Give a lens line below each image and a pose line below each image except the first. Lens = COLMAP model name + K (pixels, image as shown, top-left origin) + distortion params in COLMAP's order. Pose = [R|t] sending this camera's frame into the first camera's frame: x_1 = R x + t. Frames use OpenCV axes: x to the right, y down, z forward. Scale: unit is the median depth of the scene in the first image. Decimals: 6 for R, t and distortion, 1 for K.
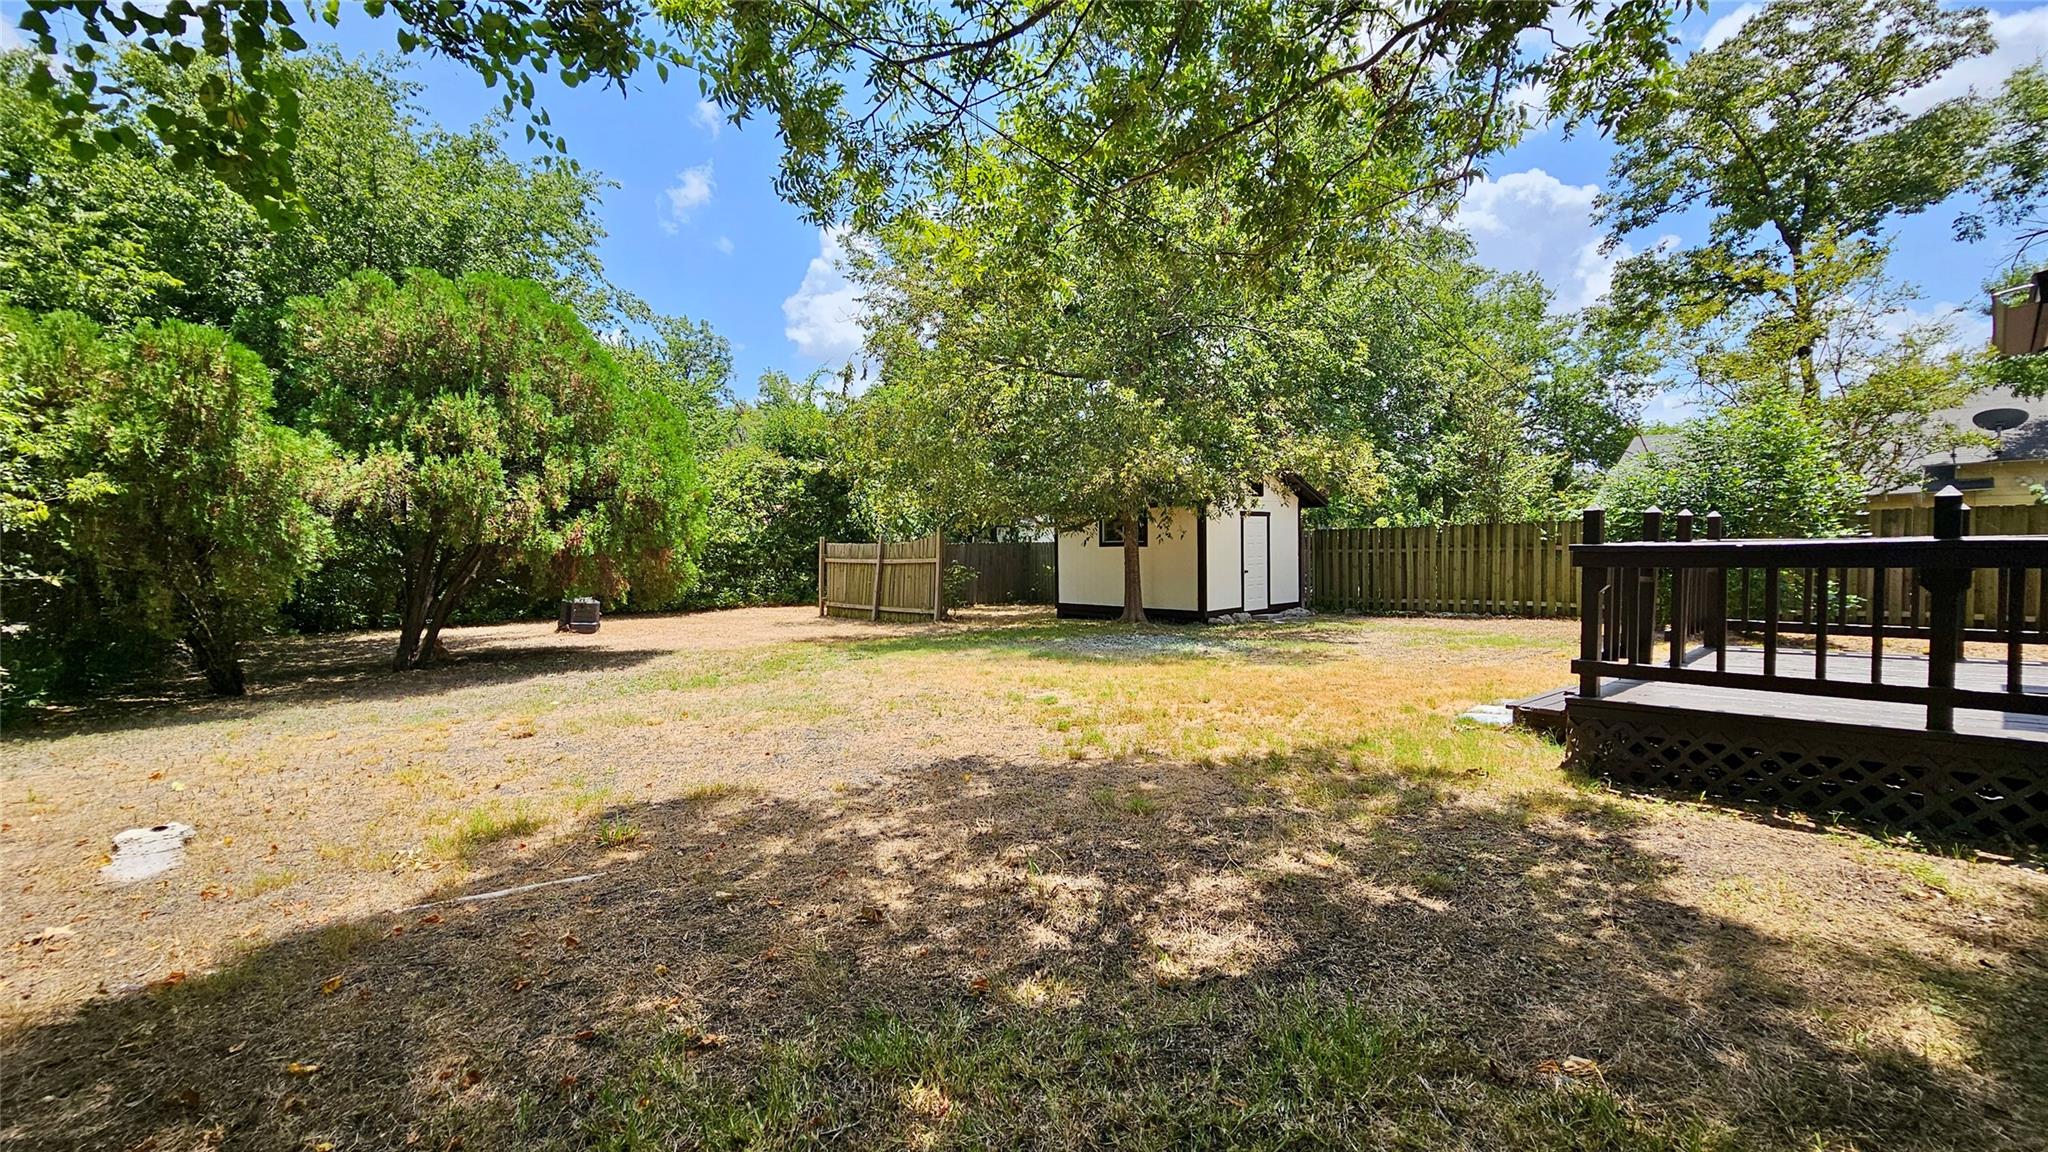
lens RADIAL K [[840.0, 0, 1025.6], [0, 840.0, 581.7], [0, 0, 1]] dist [-0.002992, 0.000665]
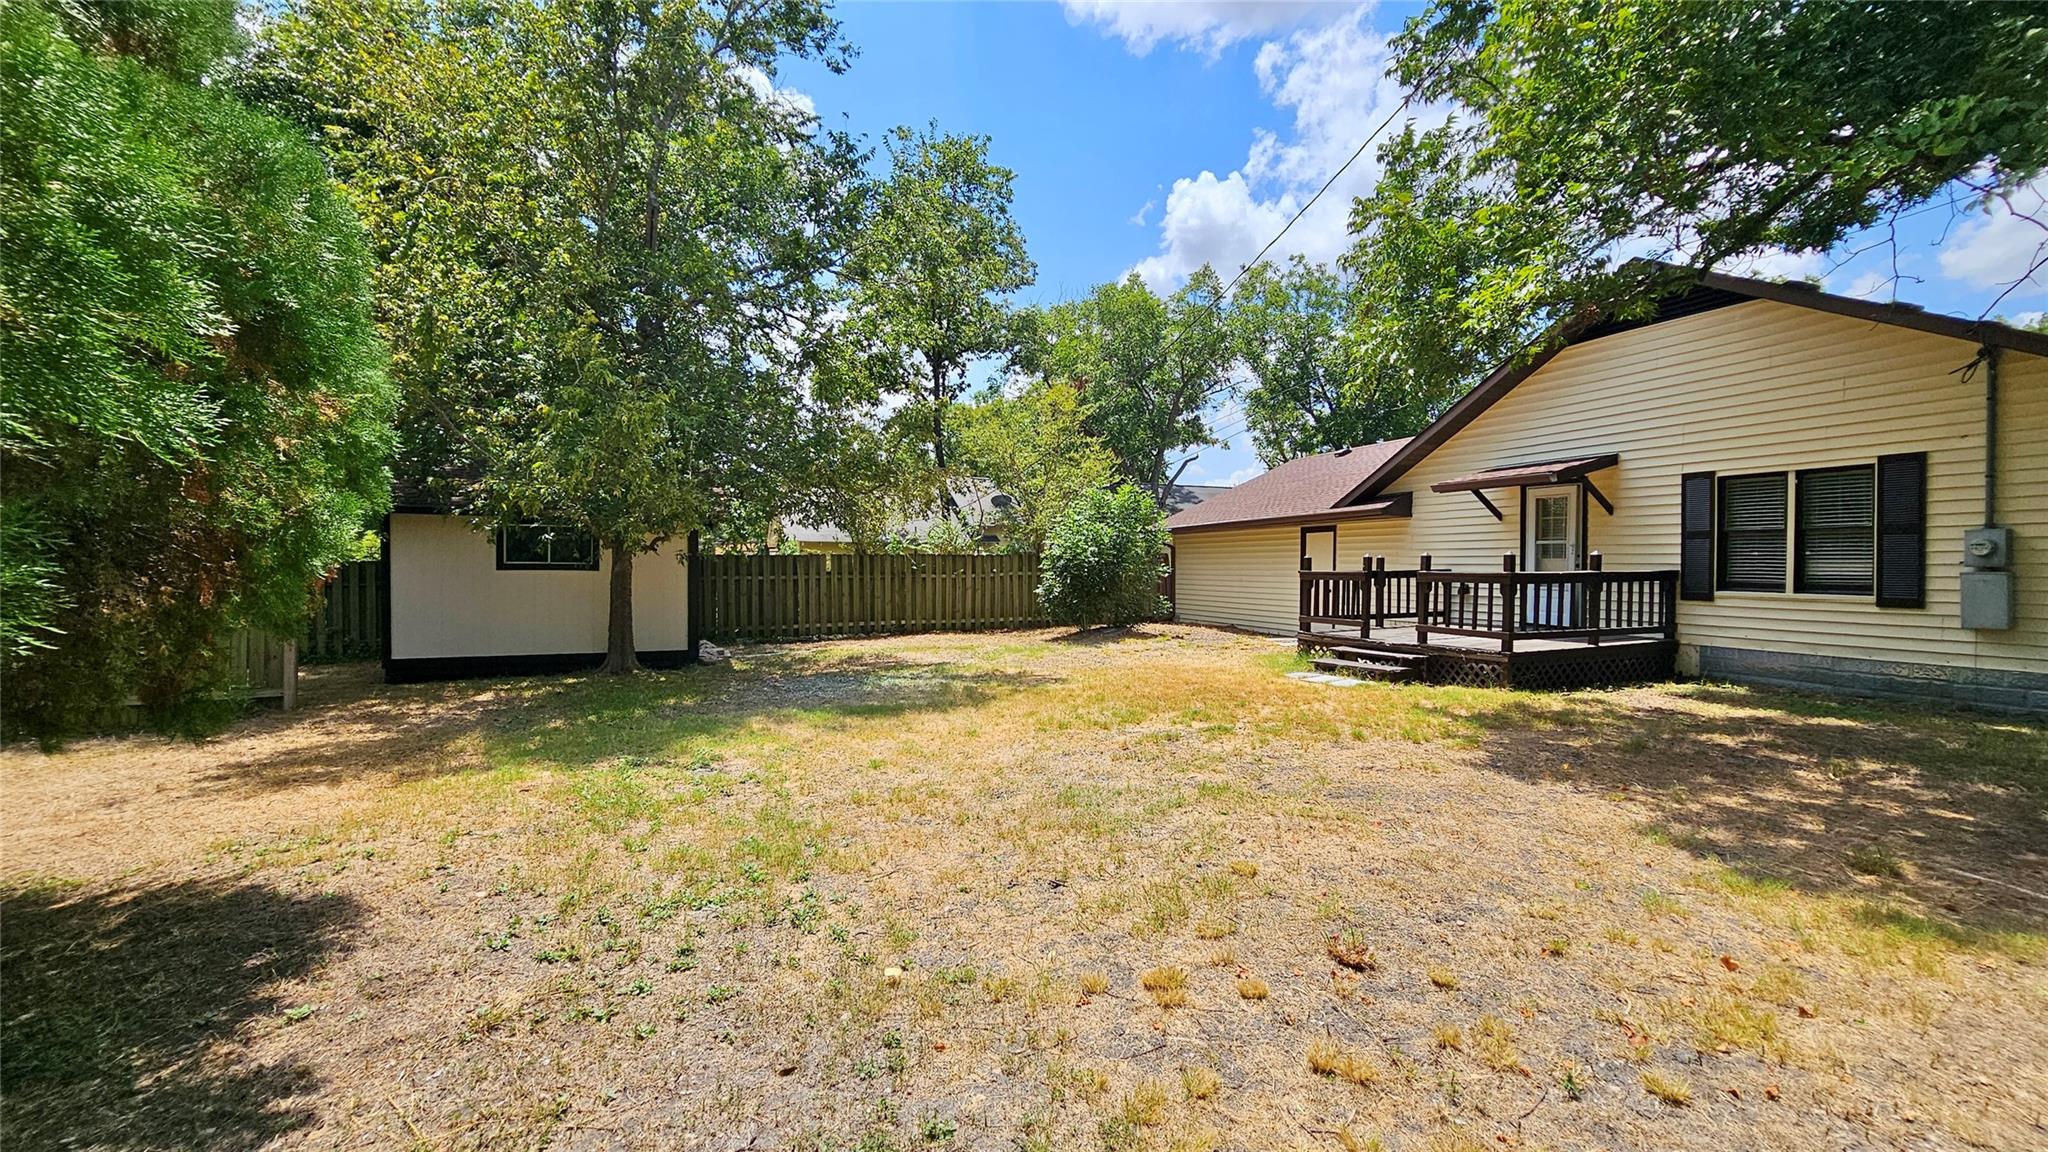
lens RADIAL K [[840.0, 0, 1027.2], [0, 840.0, 572.3], [0, 0, 1]] dist [-0.002992, 0.000665]
pose [[0.337699, 0.011067, 0.941189, -0.436955], [0.035552, 0.999067, -0.024503, -0.008750], [-0.940582, 0.041736, 0.336991, 0.406536]]
